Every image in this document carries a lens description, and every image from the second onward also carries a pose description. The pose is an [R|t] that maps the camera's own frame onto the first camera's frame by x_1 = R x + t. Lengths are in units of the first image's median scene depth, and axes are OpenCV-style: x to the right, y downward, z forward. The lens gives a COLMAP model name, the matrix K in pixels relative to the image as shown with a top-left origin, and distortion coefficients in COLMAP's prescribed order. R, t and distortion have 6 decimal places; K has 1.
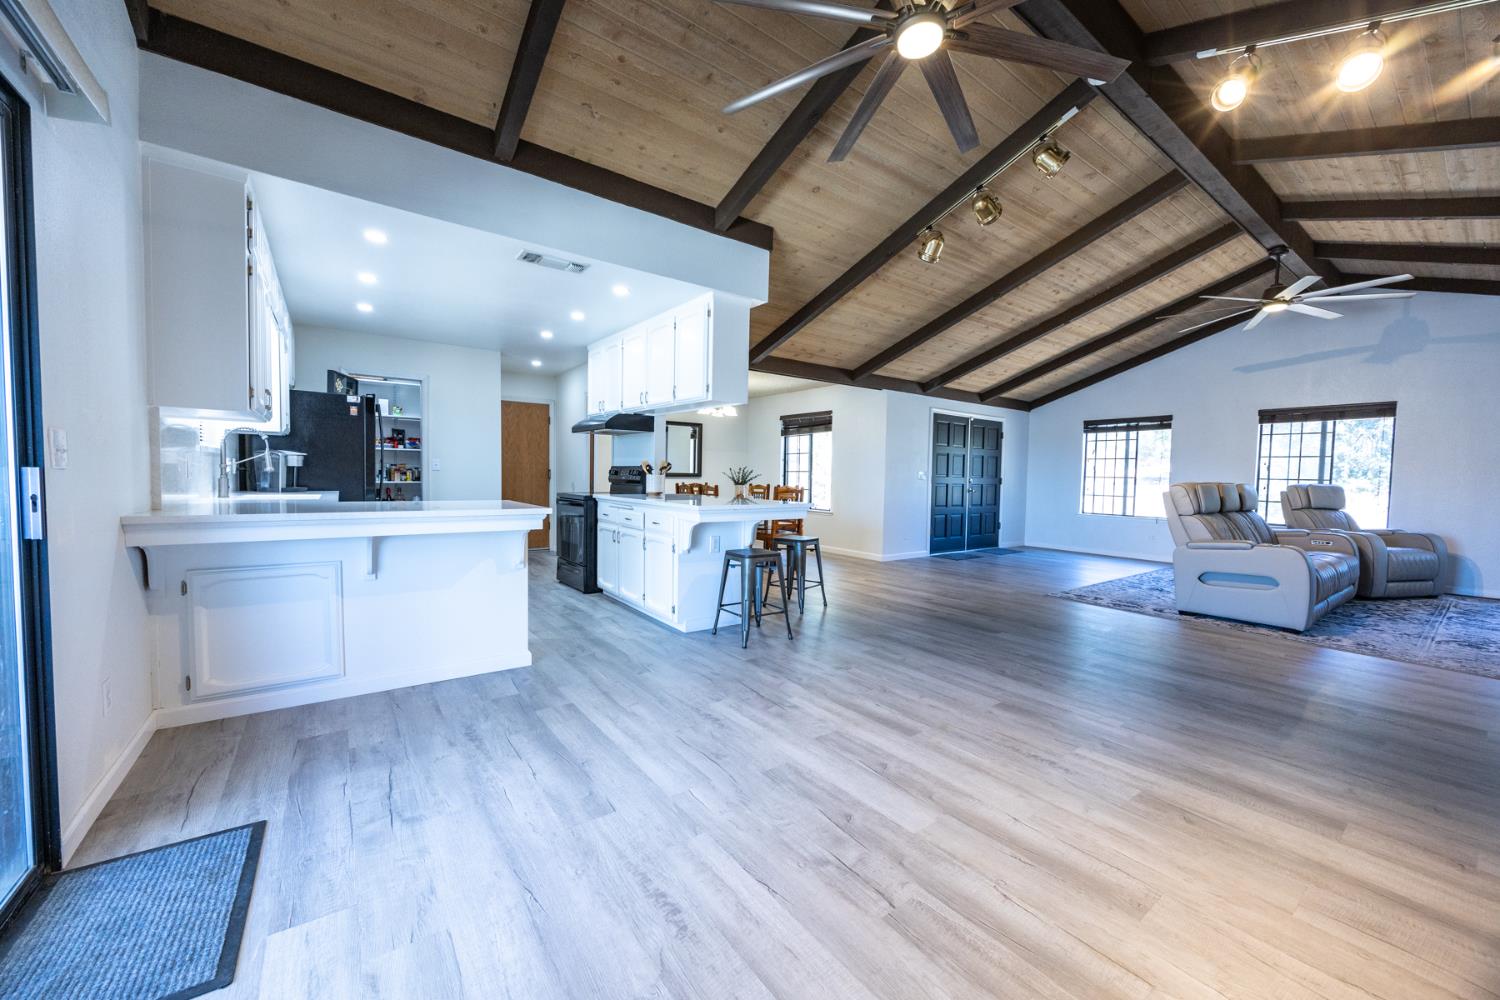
lens RADIAL K [[565.7, 0, 749.1], [0, 565.7, 499.5], [0, 0, 1]] dist [-0.002608, -0.000212]
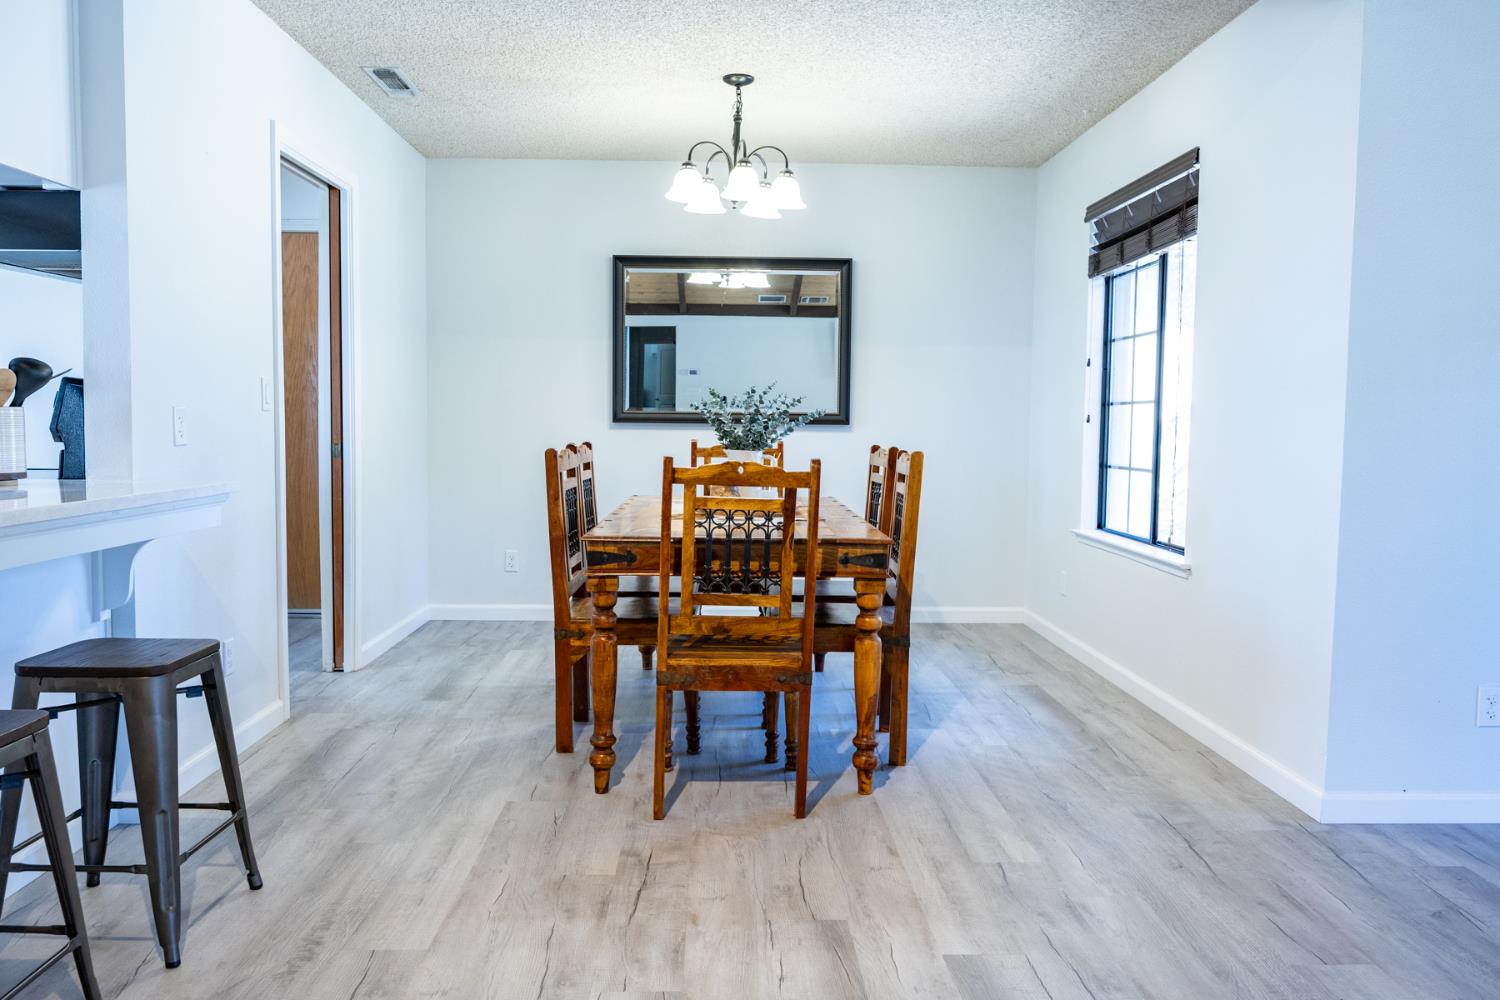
lens RADIAL K [[1124.2, 0, 748.3], [0, 1124.2, 508.0], [0, 0, 1]] dist [-0.009580, 0.008205]
pose [[0.821903, 0.036986, -0.568426, 0.430110], [-0.022409, 0.999217, 0.032615, -0.022596], [0.569187, -0.014069, 0.822088, 0.795089]]
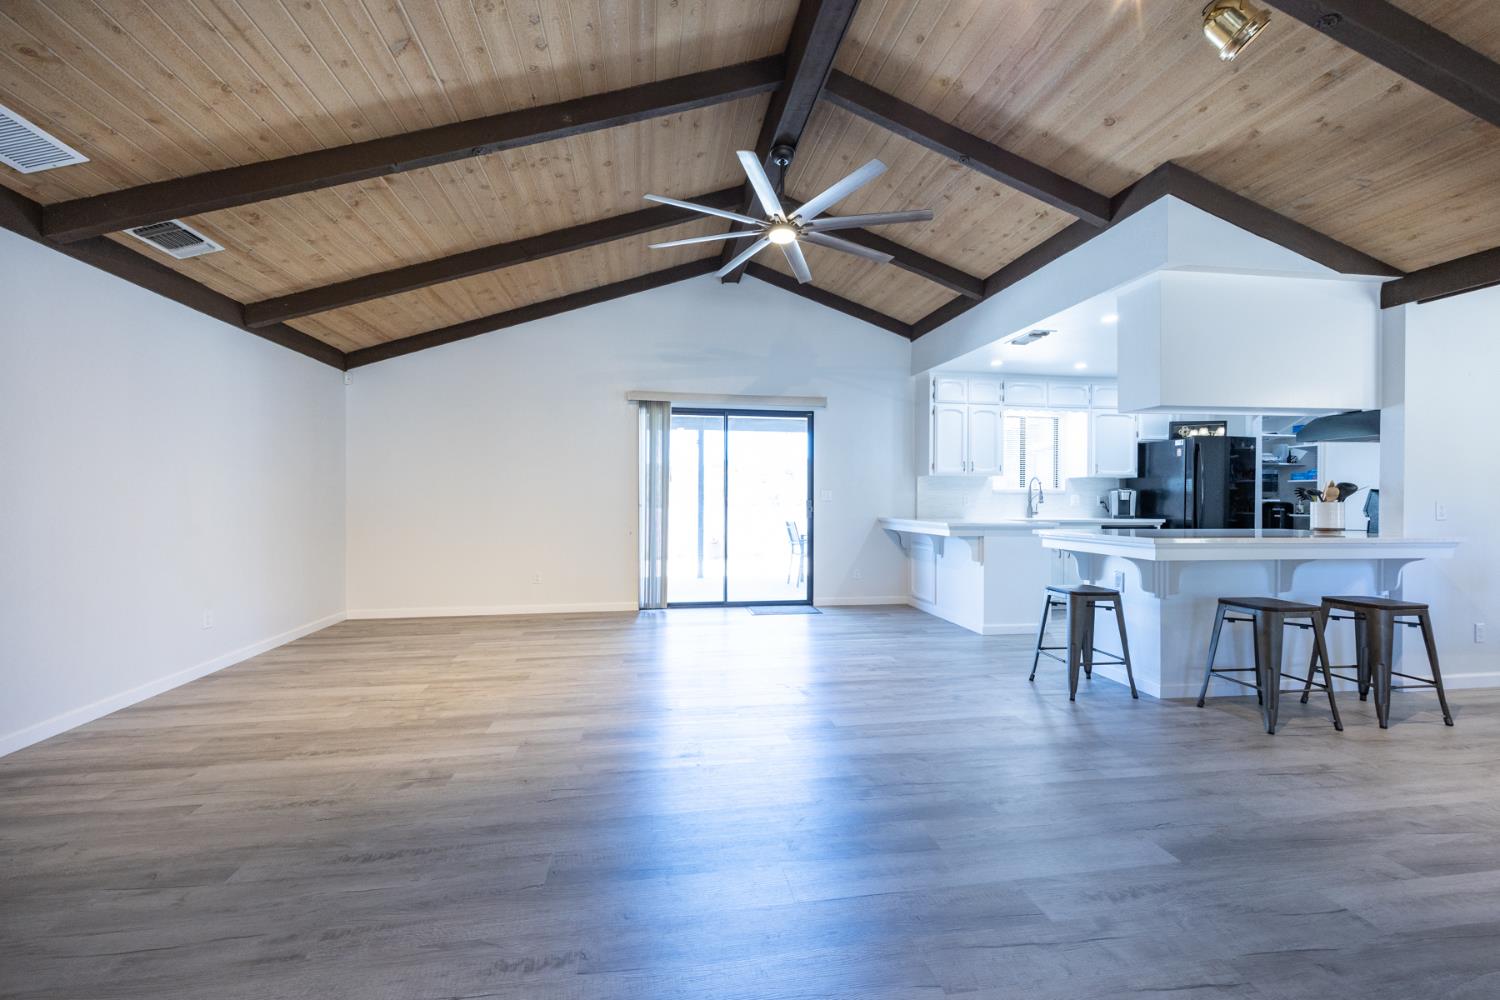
lens RADIAL K [[613.5, 0, 746.2], [0, 613.5, 500.4], [0, 0, 1]] dist [0.009059, -0.001631]
pose [[-0.451613, -0.020197, -0.891985, 0.816494], [-0.051874, 0.998647, 0.003652, -0.013523], [0.890705, 0.047921, -0.452050, 0.736876]]
